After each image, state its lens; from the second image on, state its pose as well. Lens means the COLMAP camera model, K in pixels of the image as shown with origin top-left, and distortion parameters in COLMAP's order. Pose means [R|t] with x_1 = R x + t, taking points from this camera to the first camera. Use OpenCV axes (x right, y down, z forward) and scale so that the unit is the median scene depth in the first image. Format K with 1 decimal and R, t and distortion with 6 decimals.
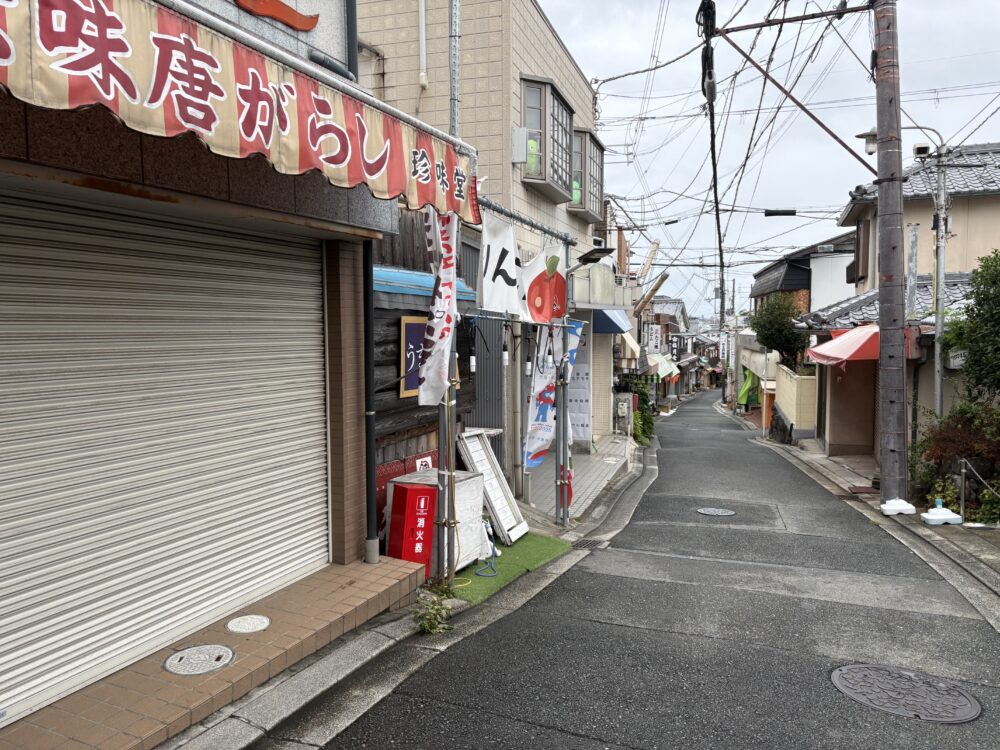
lens RADIAL K [[750.6, 0, 500.0], [0, 750.6, 375.0], [0, 0, 1]] dist [0.006478, 0.001137]
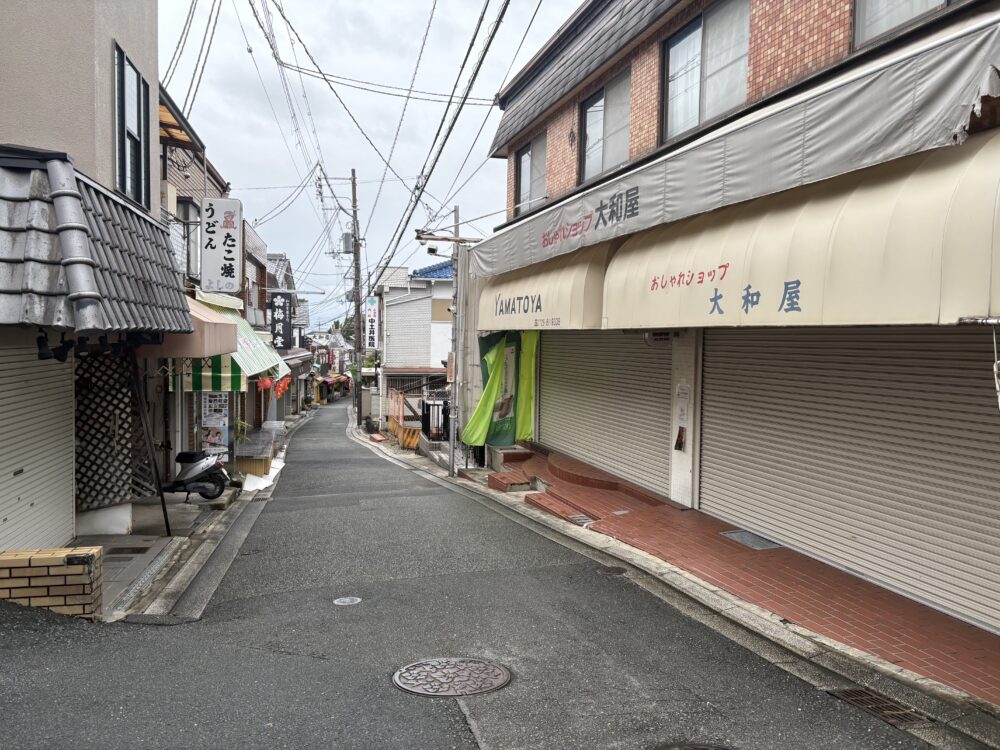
lens RADIAL K [[750.6, 0, 500.0], [0, 750.6, 375.0], [0, 0, 1]] dist [0.006478, 0.001137]
pose [[0.863073, -0.001100, 0.505078, 0.115643], [0.012137, 0.999754, -0.018563, 0.008281], [-0.504934, 0.022151, 0.862874, 0.529548]]
